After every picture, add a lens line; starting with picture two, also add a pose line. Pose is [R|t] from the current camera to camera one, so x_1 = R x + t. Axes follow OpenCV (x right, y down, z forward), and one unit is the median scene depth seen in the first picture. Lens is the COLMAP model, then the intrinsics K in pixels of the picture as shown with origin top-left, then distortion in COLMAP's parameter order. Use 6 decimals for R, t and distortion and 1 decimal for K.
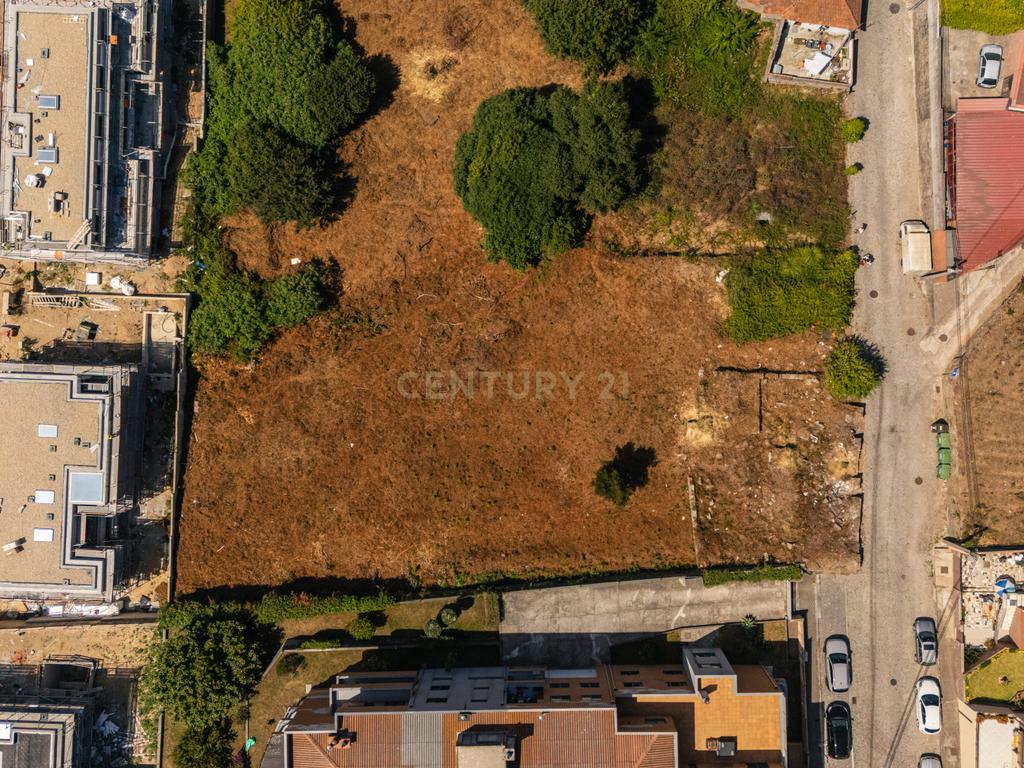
lens RADIAL K [[1131.6, 0, 519.6], [0, 1131.6, 334.4], [0, 0, 1]] dist [0.038219, 0.000000]
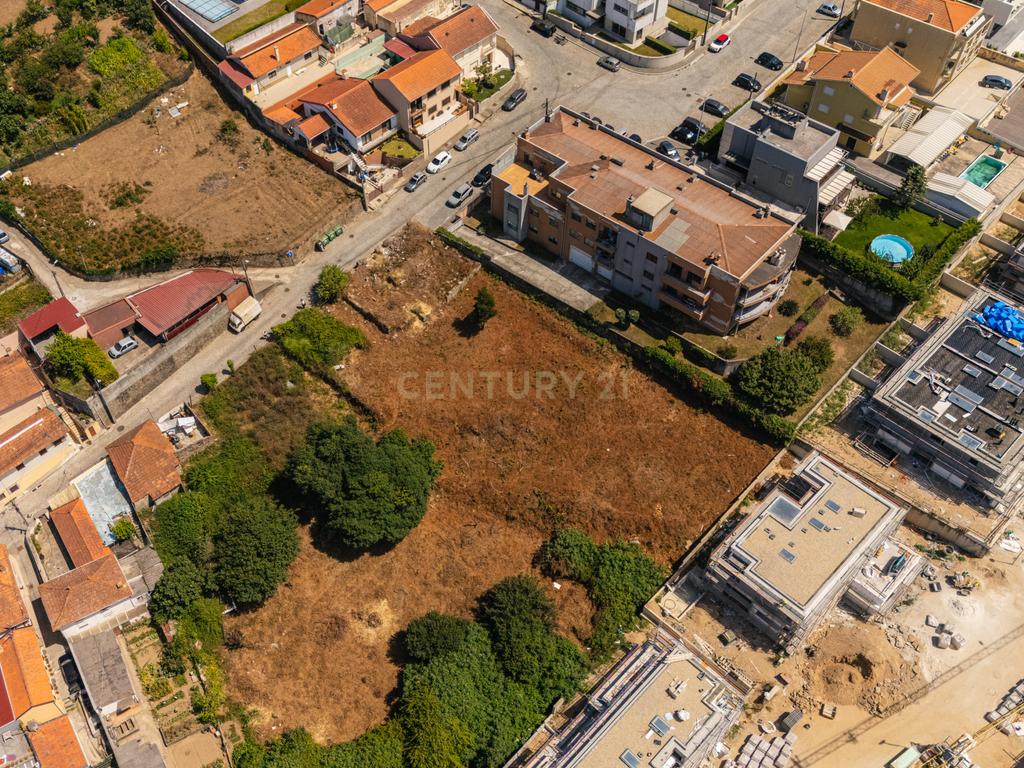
lens RADIAL K [[996.8, 0, 459.8], [0, 996.8, 383.5], [0, 0, 1]] dist [0.039871, 0.000000]
pose [[-0.726187, -0.505113, 0.466384, -0.562123], [0.686299, -0.572645, 0.448409, -0.544317], [0.040576, 0.645708, 0.762506, 0.013451]]
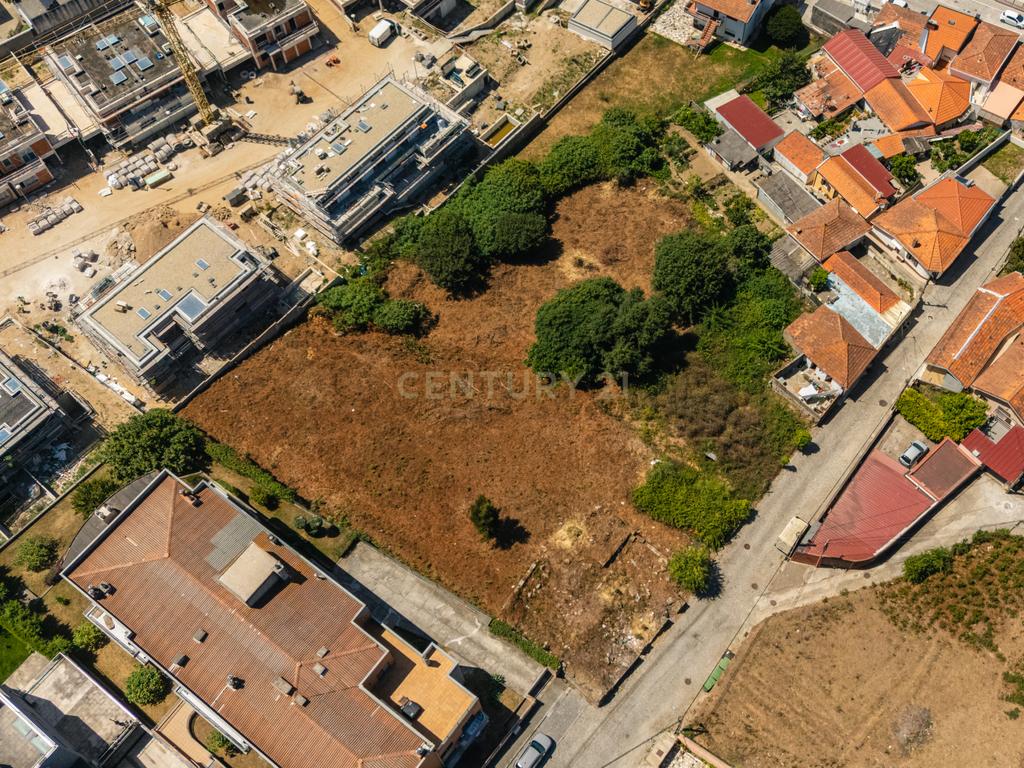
lens RADIAL K [[1131.6, 0, 583.6], [0, 1131.6, 339.2], [0, 0, 1]] dist [0.038219, 0.000000]
pose [[0.791179, 0.540960, -0.285302, 0.402300], [-0.611385, 0.687676, -0.391549, 0.403426], [-0.015617, 0.484215, 0.874810, -0.189326]]
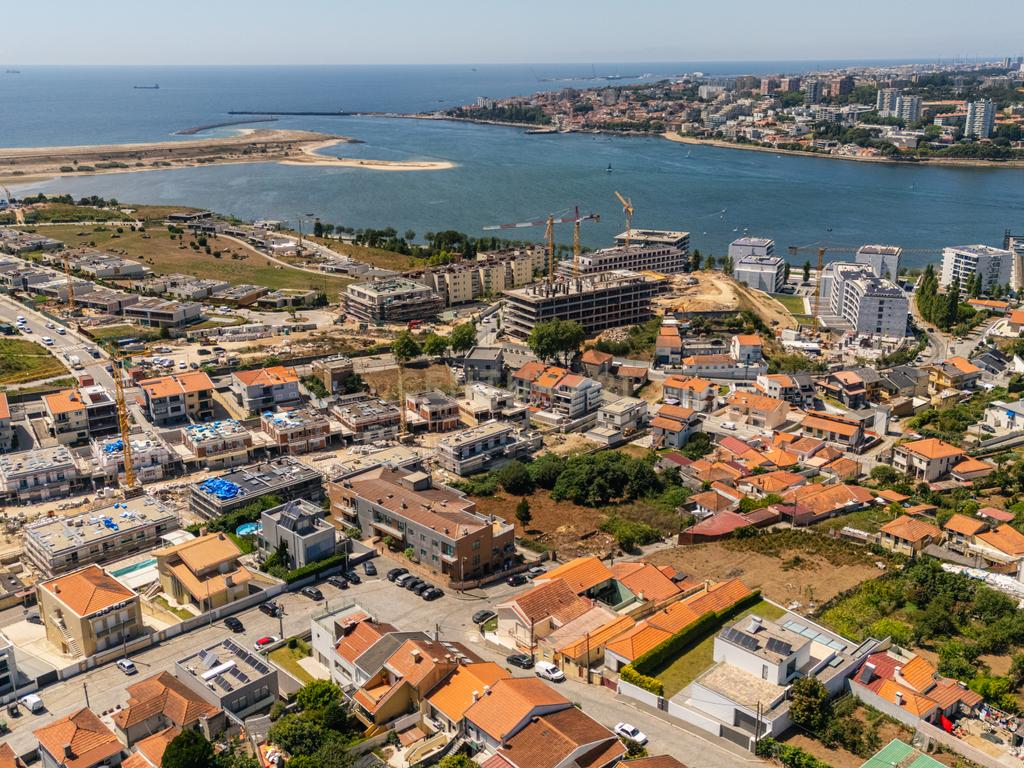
lens RADIAL K [[996.8, 0, 517.5], [0, 996.8, 381.4], [0, 0, 1]] dist [0.039871, 0.000000]
pose [[0.705081, 0.233934, -0.669430, 1.418398], [-0.709028, 0.216804, -0.671026, 1.492875], [-0.011841, 0.947772, 0.318730, 0.017187]]
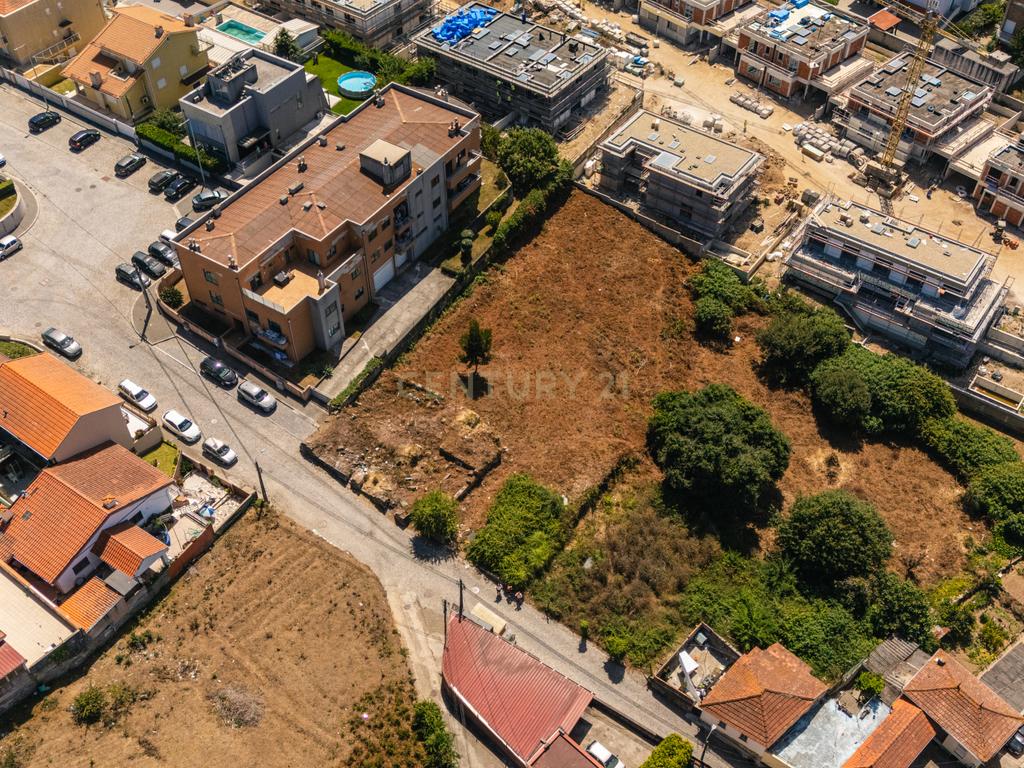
lens RADIAL K [[1053.4, 0, 517.1], [0, 1053.4, 412.2], [0, 0, 1]] dist [0.045191, 0.000000]
pose [[-0.555607, 0.626374, -0.546769, 0.738190], [-0.831439, -0.421106, 0.362463, -0.363722], [-0.003210, 0.655992, 0.754761, 0.124848]]
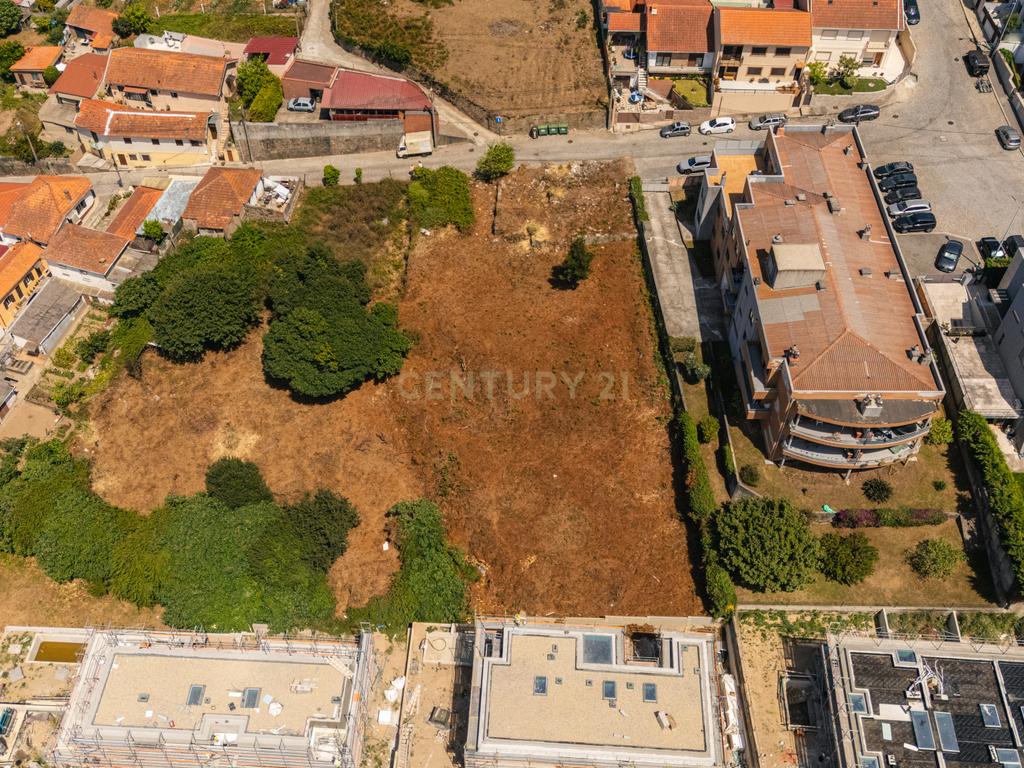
lens RADIAL K [[1053.4, 0, 496.7], [0, 1053.4, 384.4], [0, 0, 1]] dist [0.045191, 0.000000]
pose [[0.021503, -0.750592, 0.660416, -0.796490], [0.999769, 0.016366, -0.013950, 0.055292], [-0.000338, 0.660563, 0.750771, 0.164498]]
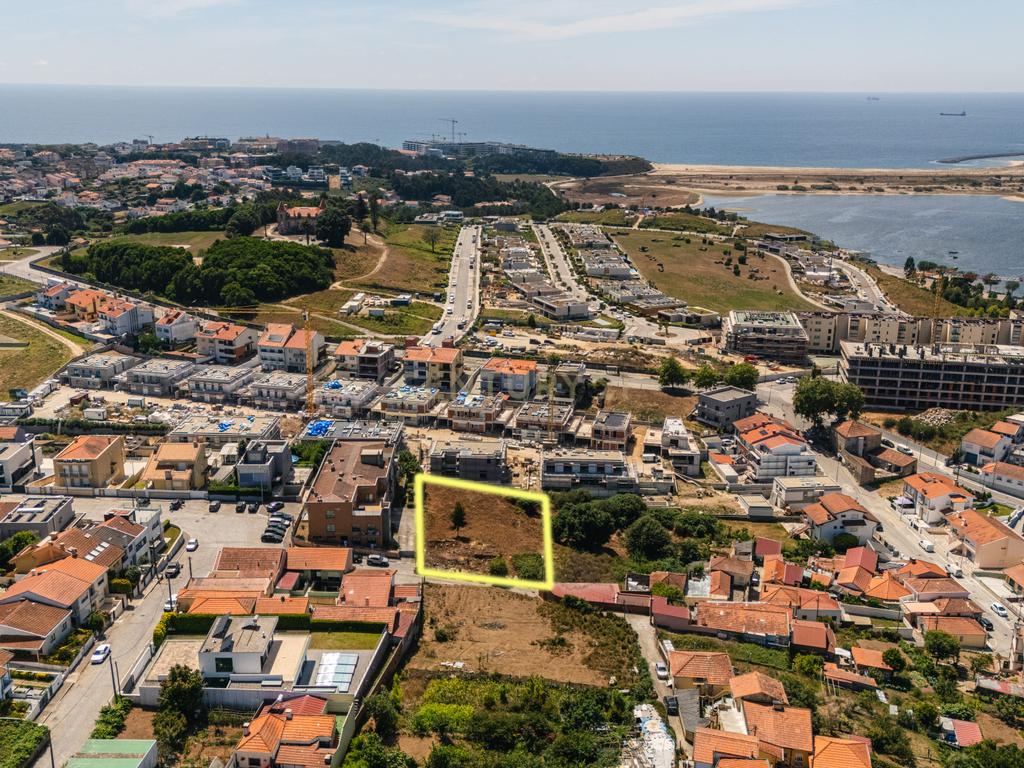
lens RADIAL K [[996.8, 0, 515.7], [0, 996.8, 386.5], [0, 0, 1]] dist [0.039871, 0.000000]
pose [[0.000712, 0.309235, -0.950985, 2.075742], [-0.999924, -0.011446, -0.004471, 0.013304], [-0.012268, 0.950917, 0.309204, -0.000093]]
